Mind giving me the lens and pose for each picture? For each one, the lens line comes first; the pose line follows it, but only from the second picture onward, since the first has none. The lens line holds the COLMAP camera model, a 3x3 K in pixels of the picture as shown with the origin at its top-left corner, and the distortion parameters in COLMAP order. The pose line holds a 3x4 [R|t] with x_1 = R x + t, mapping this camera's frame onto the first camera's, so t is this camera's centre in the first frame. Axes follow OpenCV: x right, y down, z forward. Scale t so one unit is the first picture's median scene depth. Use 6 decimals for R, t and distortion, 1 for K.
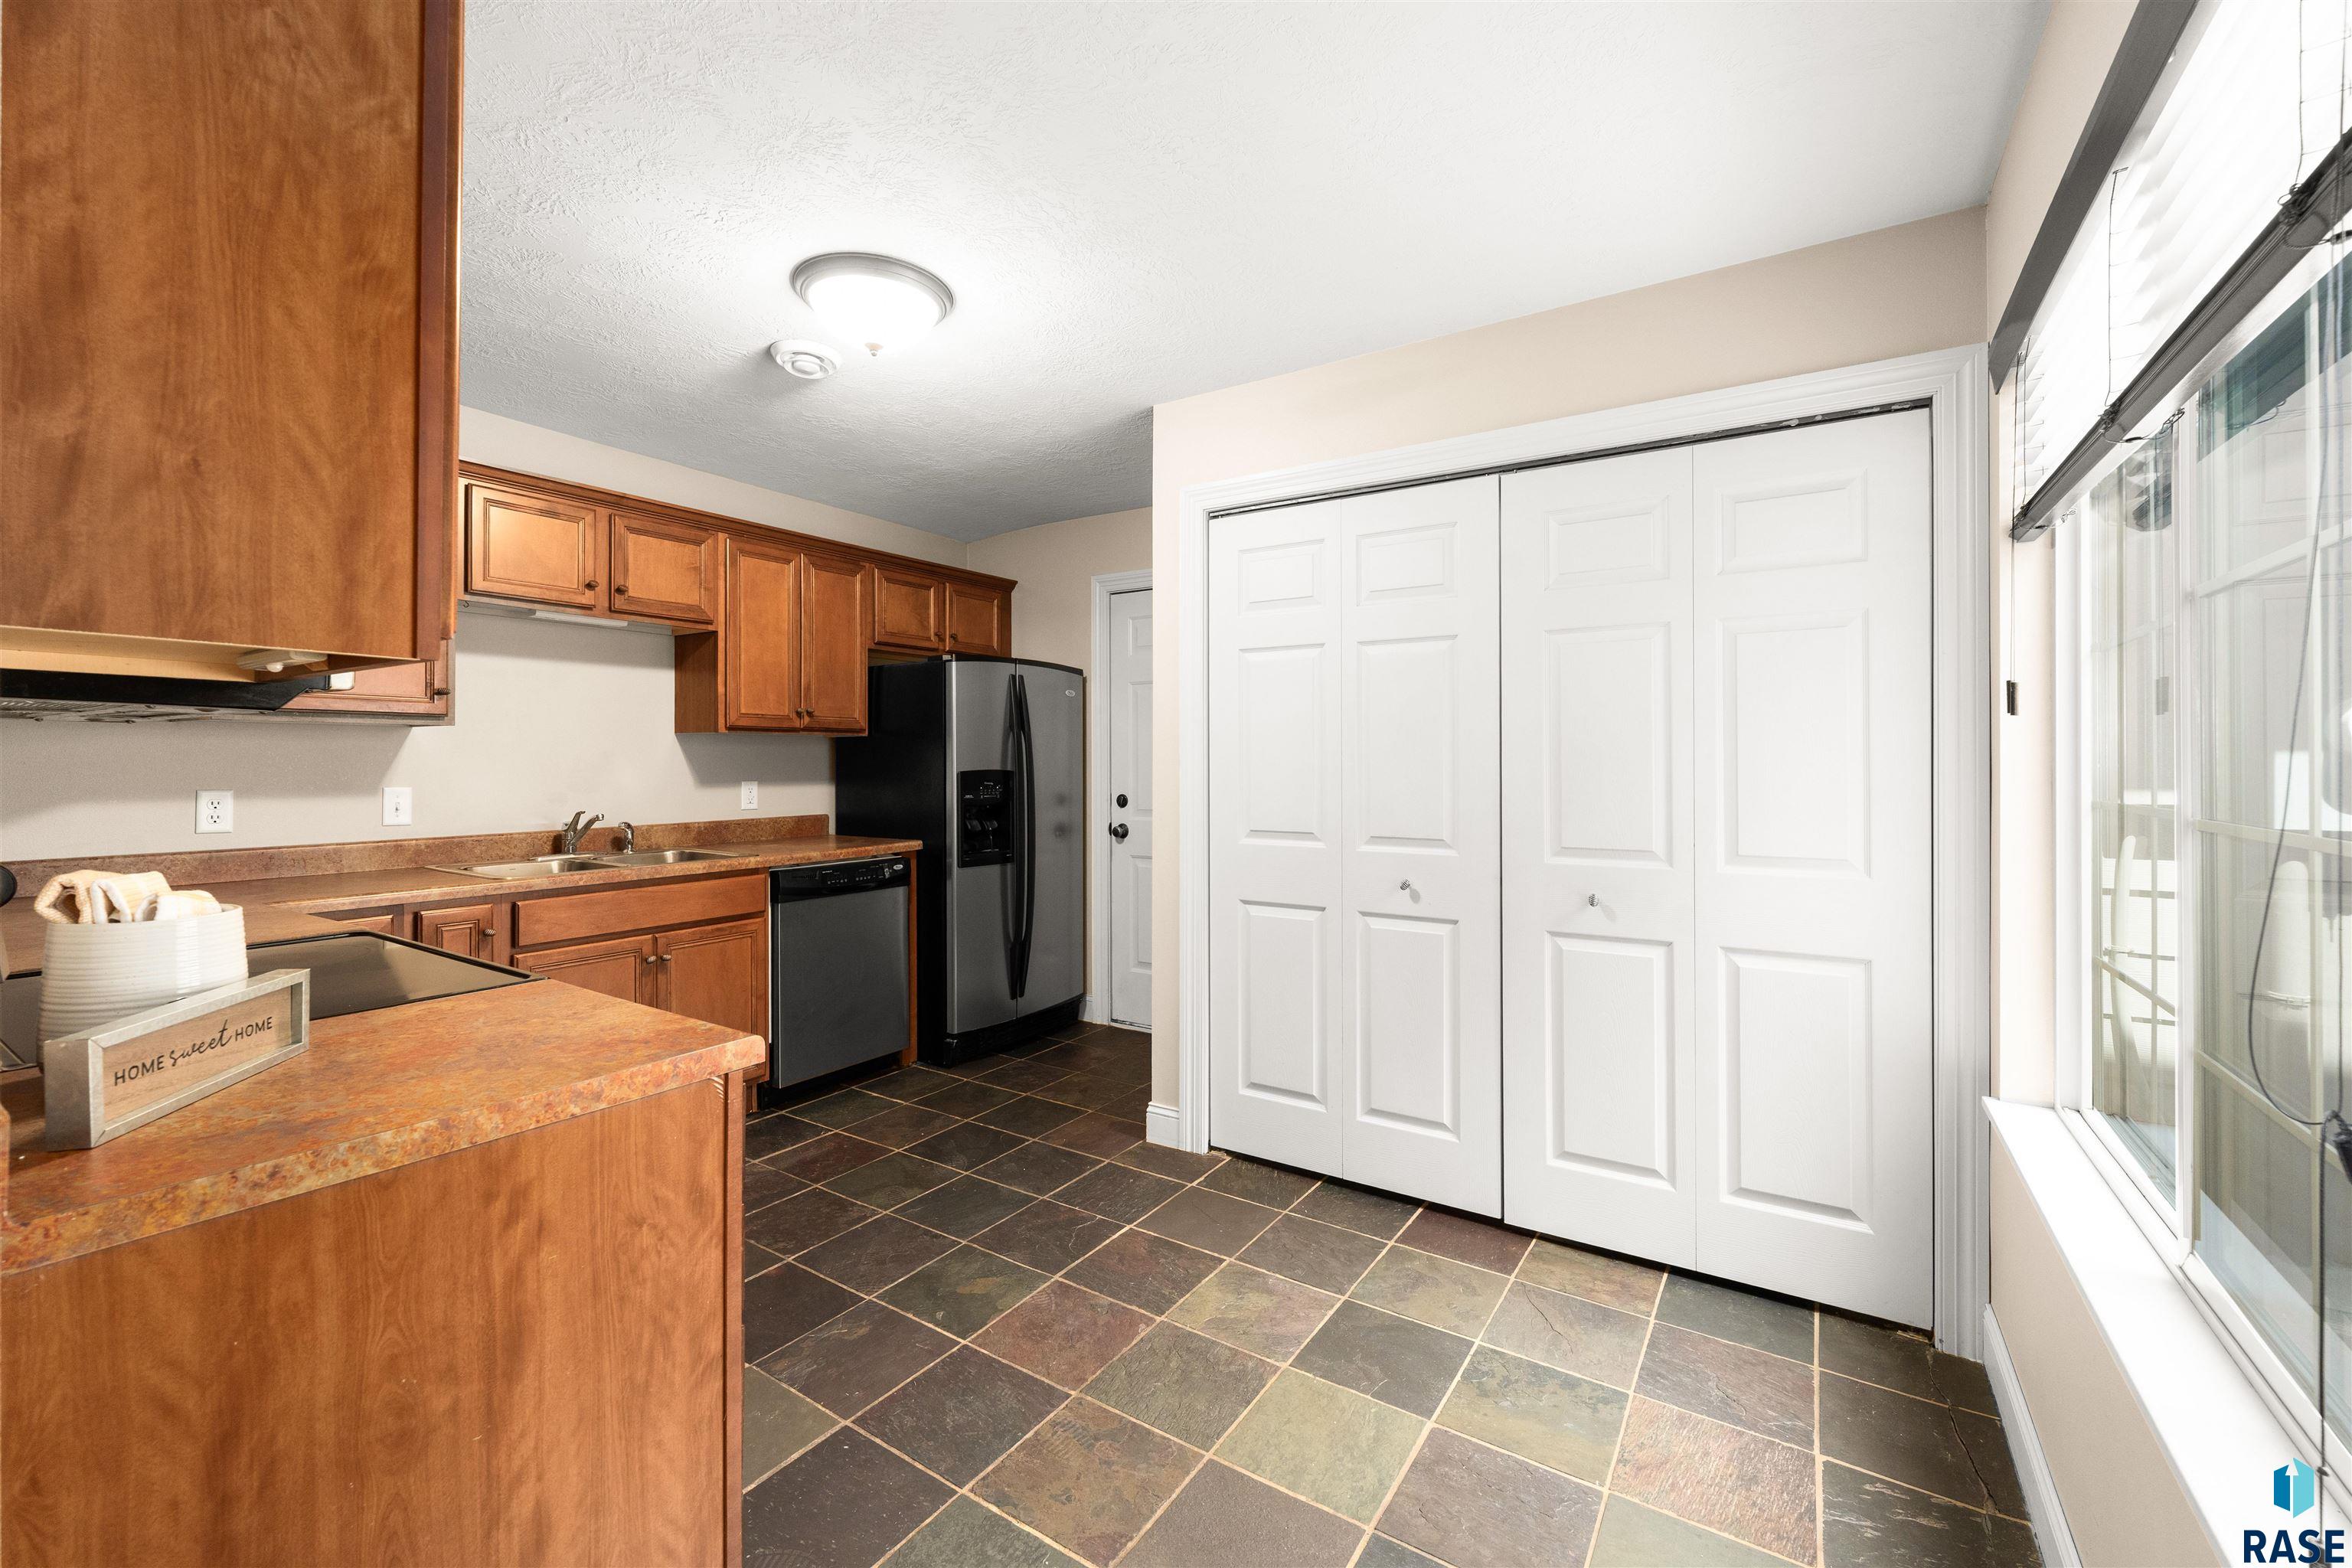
lens RADIAL K [[954.8, 0, 1175.4], [0, 954.8, 759.7], [0, 0, 1]] dist [0.002273, -0.001912]
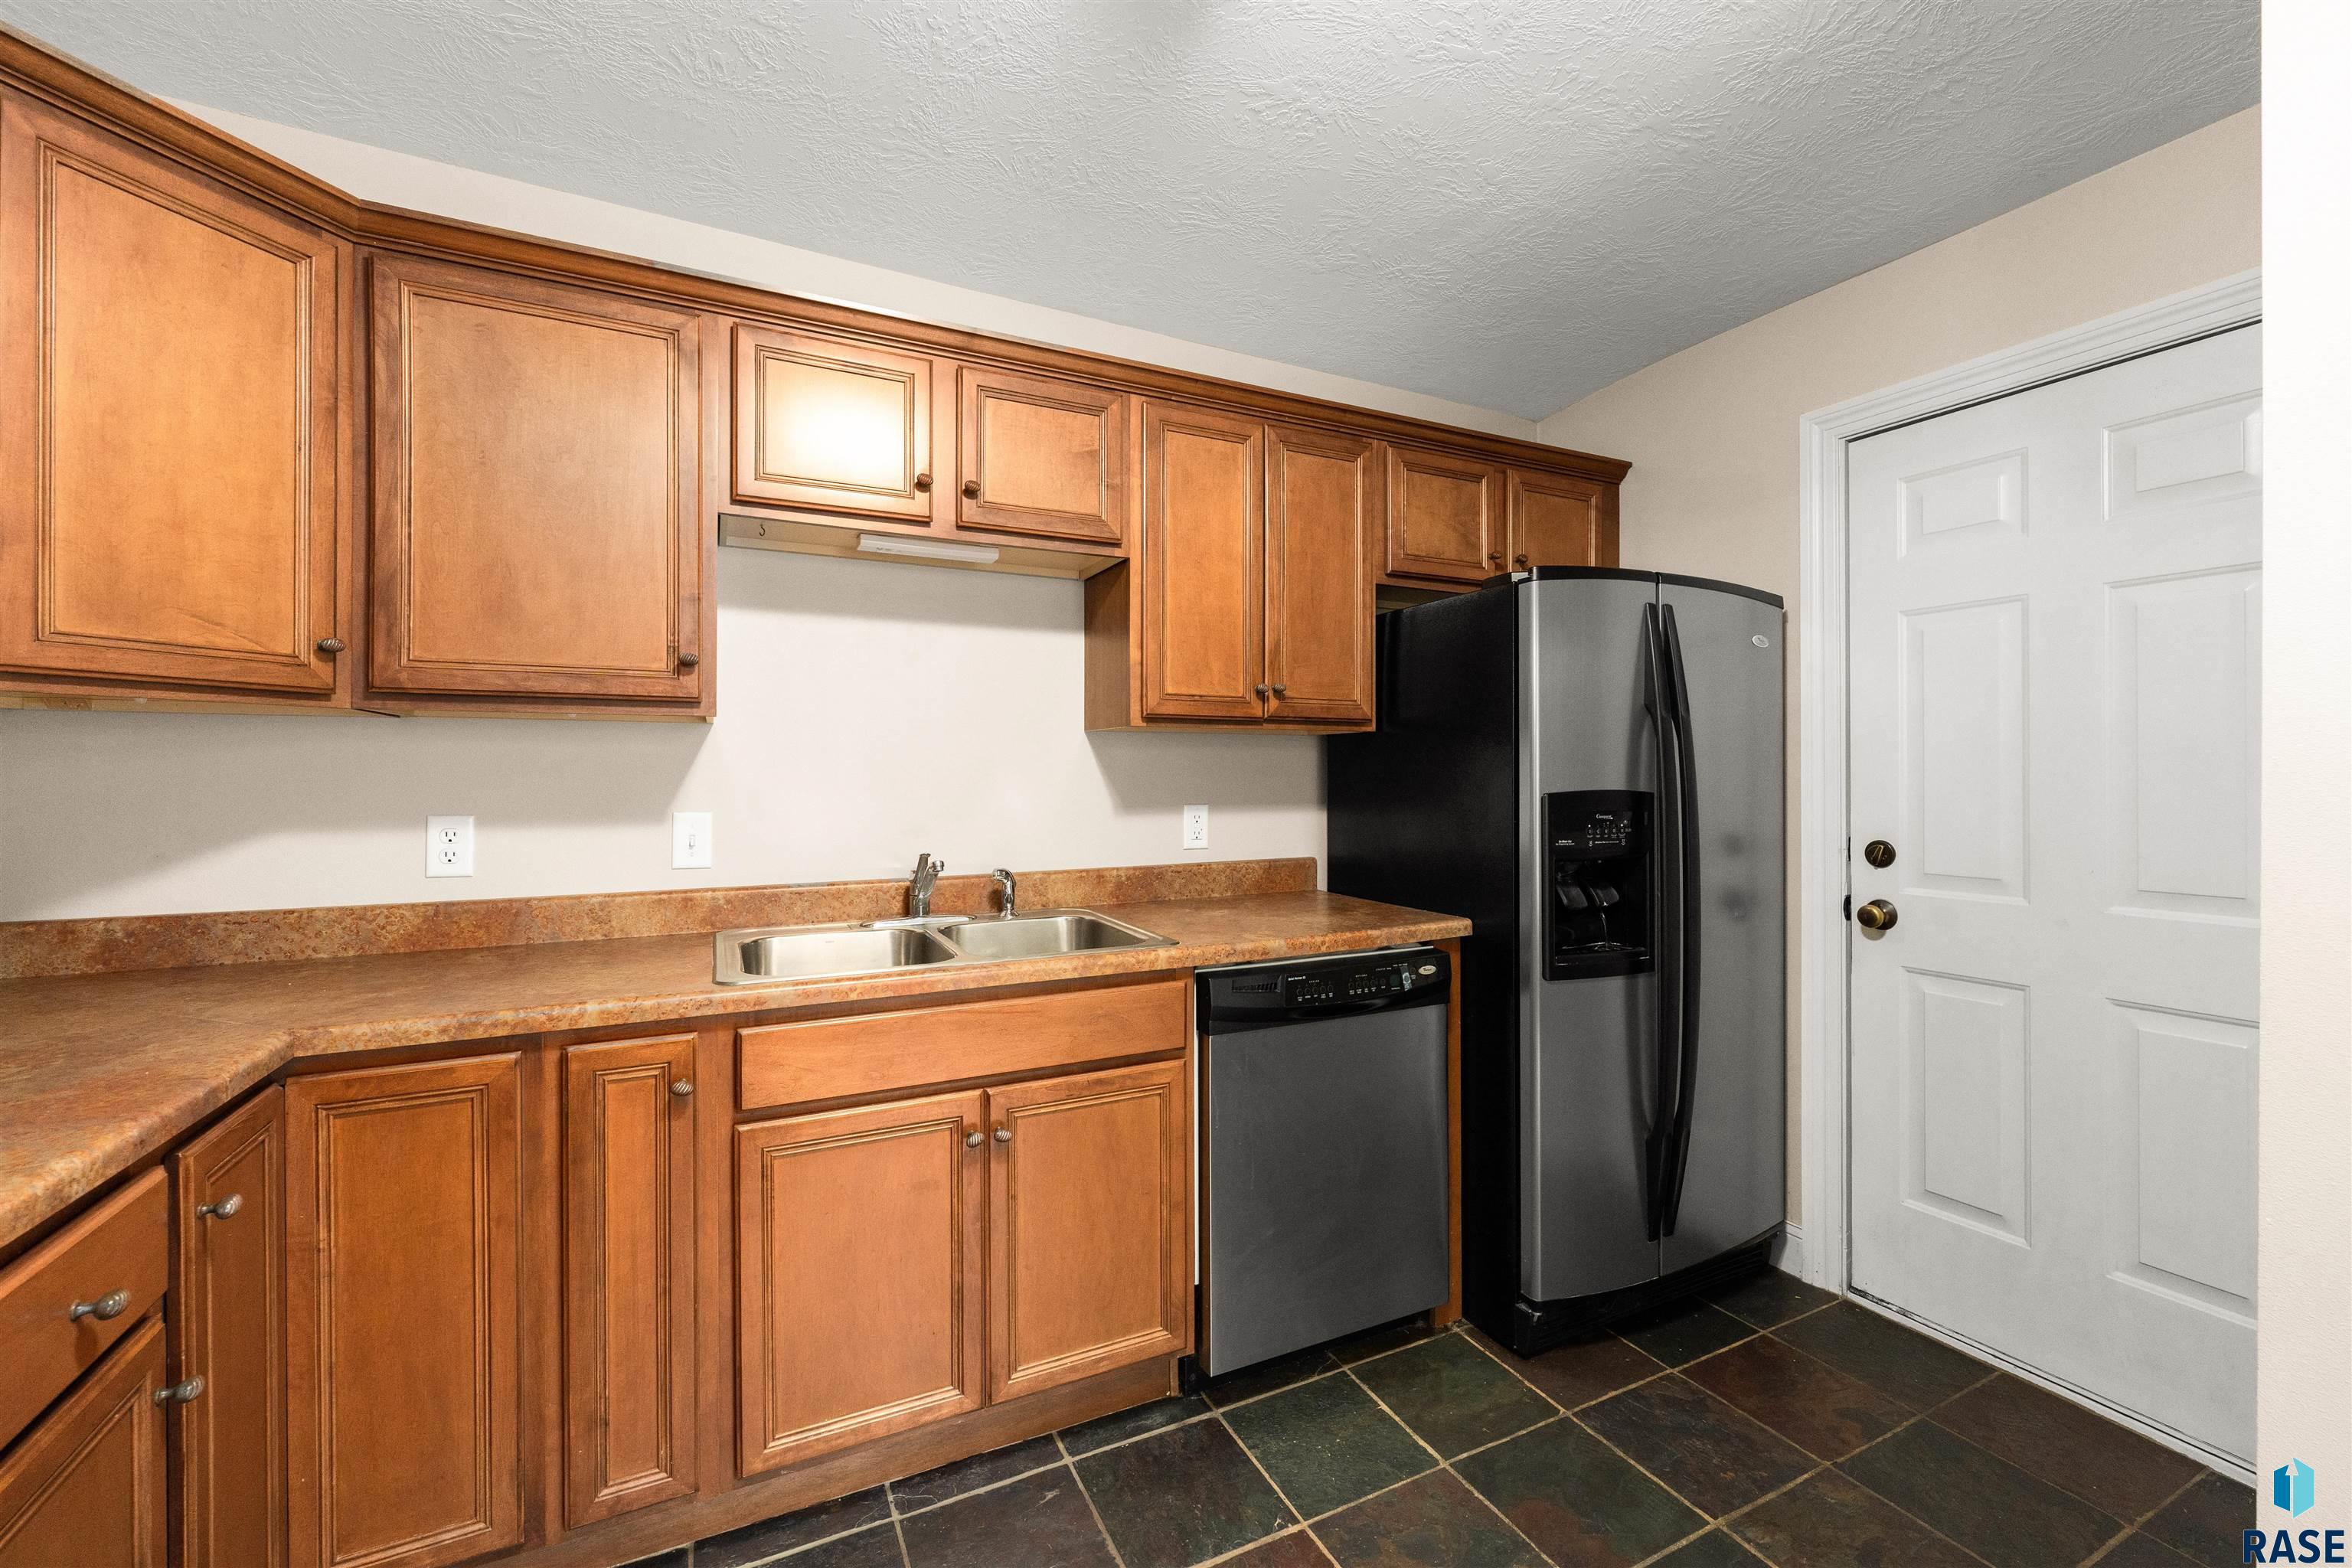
lens RADIAL K [[954.8, 0, 1176.8], [0, 954.8, 772.0], [0, 0, 1]] dist [0.002273, -0.001912]
pose [[0.859190, -0.001179, -0.511655, -0.146418], [0.001021, 0.999999, -0.000590, 0.000893], [0.511656, -0.000016, 0.859191, 0.500001]]
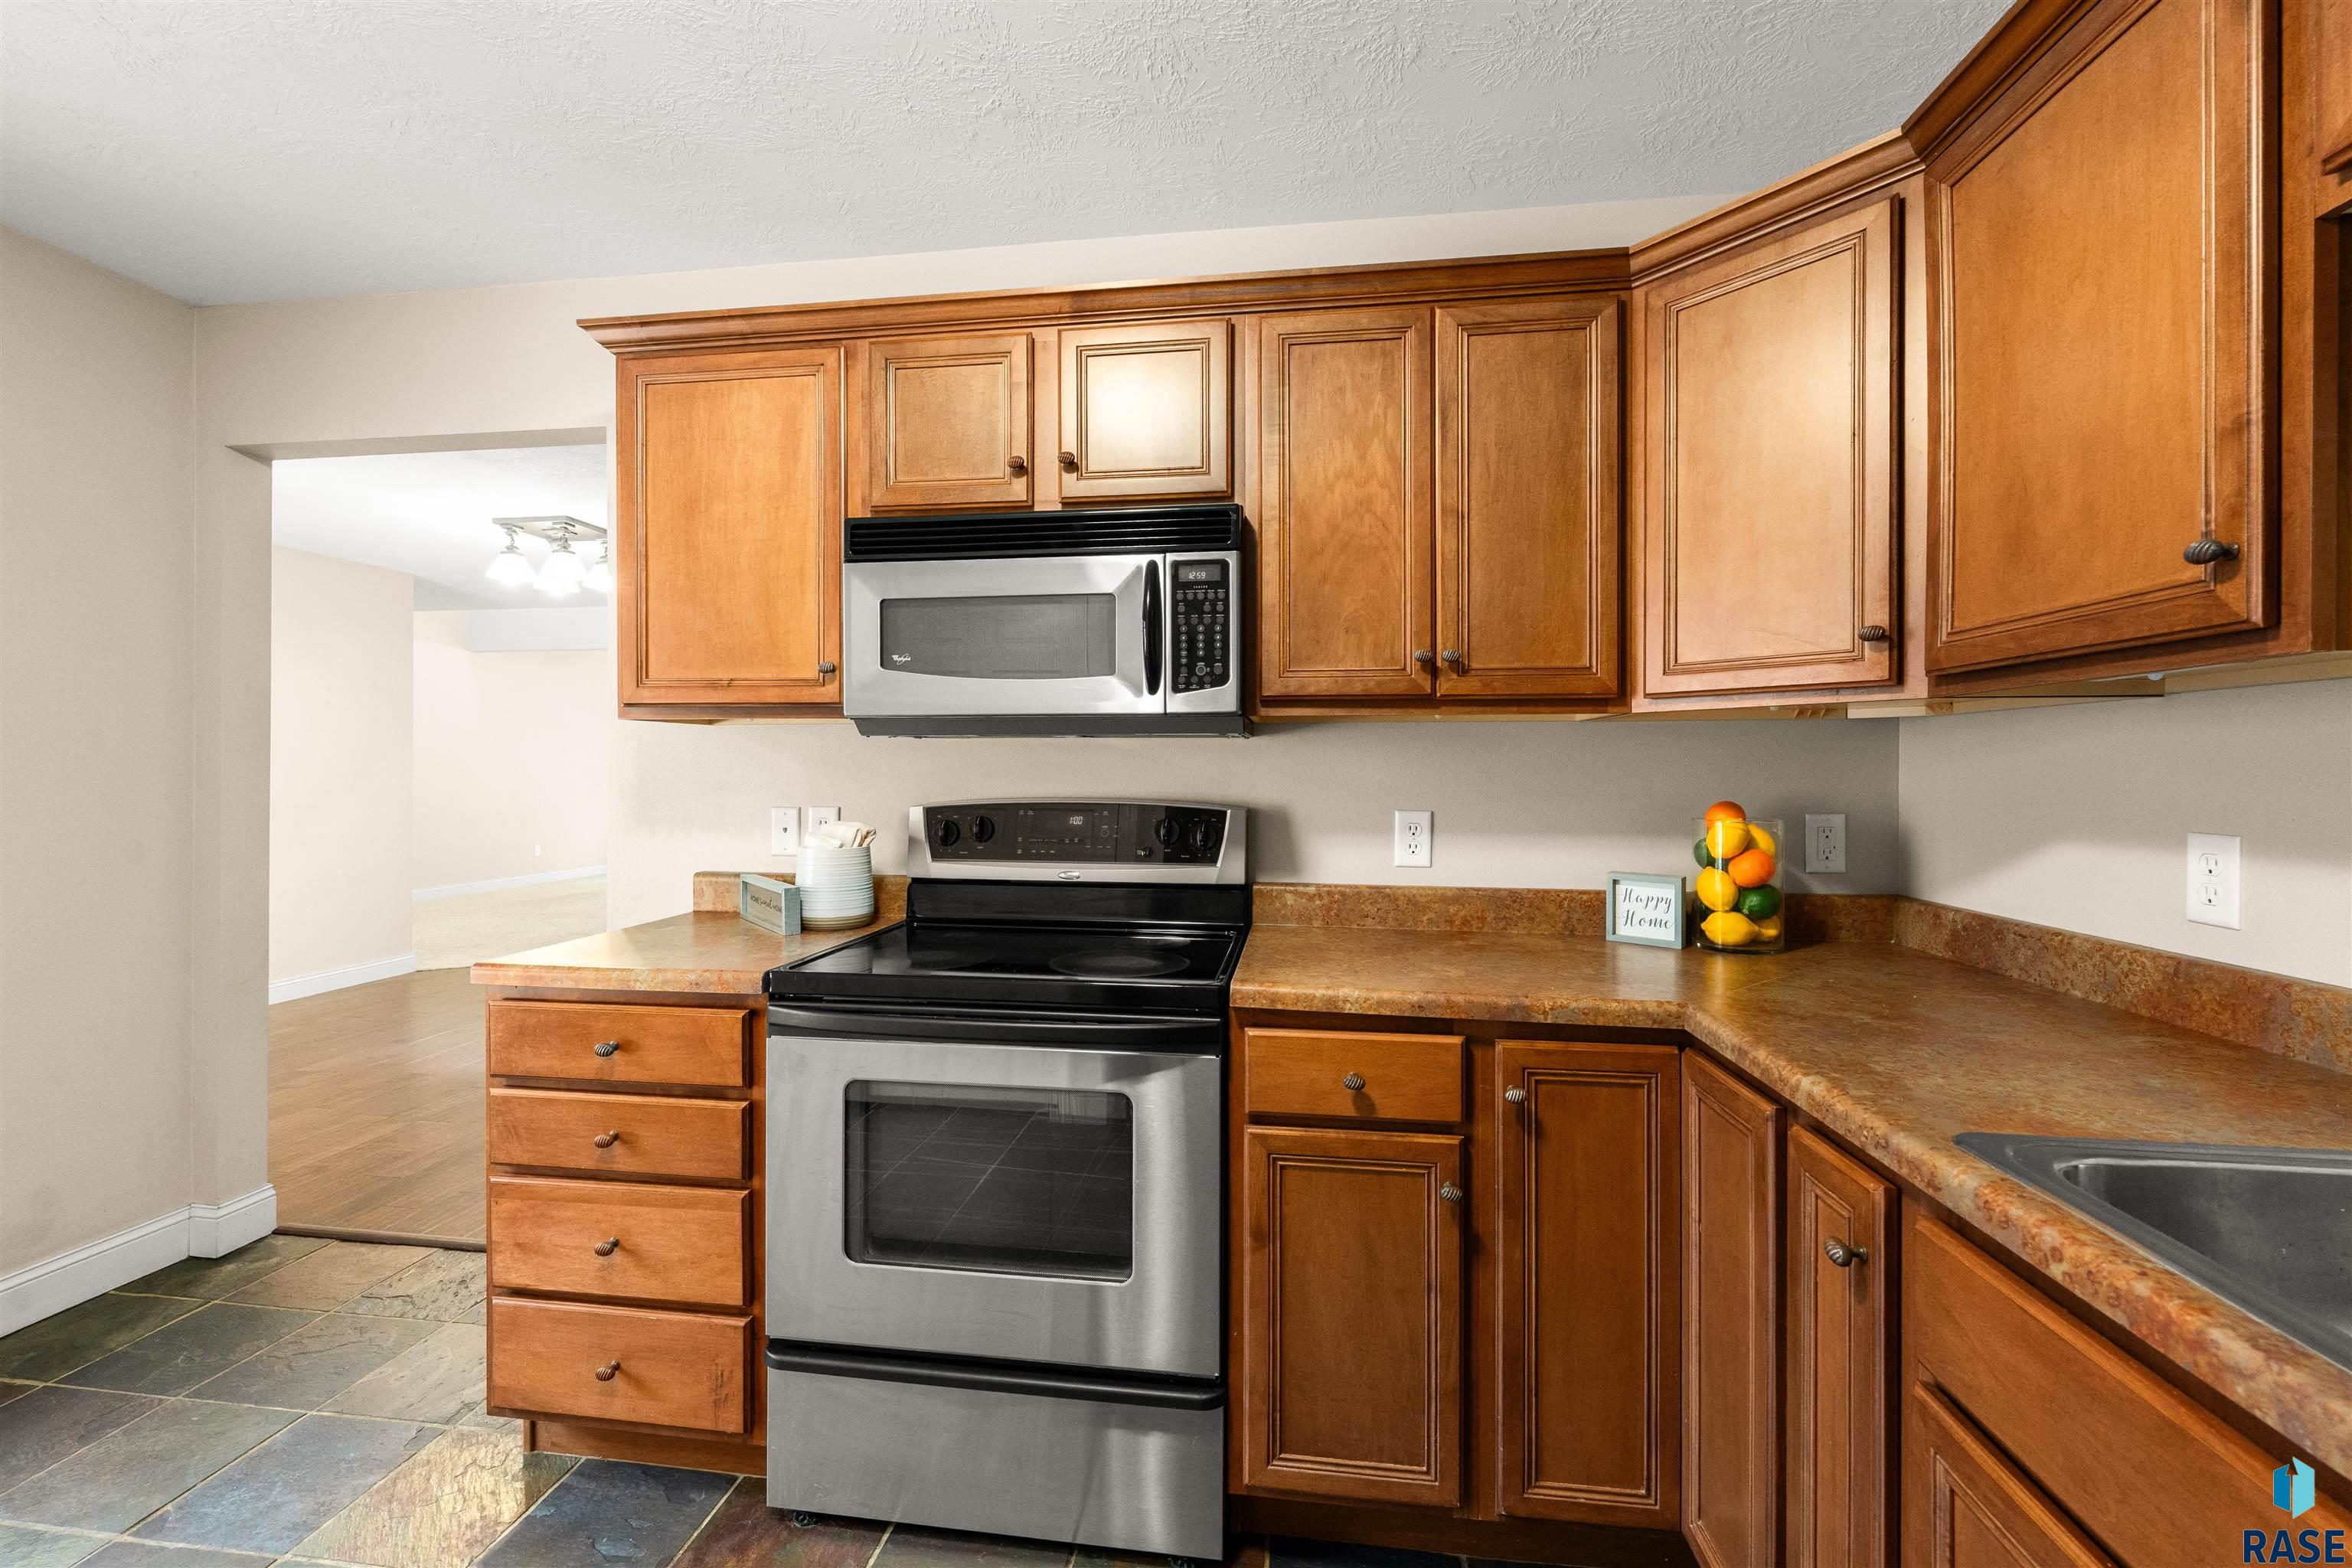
lens RADIAL K [[954.8, 0, 1166.4], [0, 954.8, 773.9], [0, 0, 1]] dist [0.002273, -0.001912]
pose [[-0.904311, -0.003417, -0.426860, -0.250350], [-0.004338, 0.999990, 0.001185, 0.002688], [0.426851, 0.002923, -0.904317, 0.892641]]
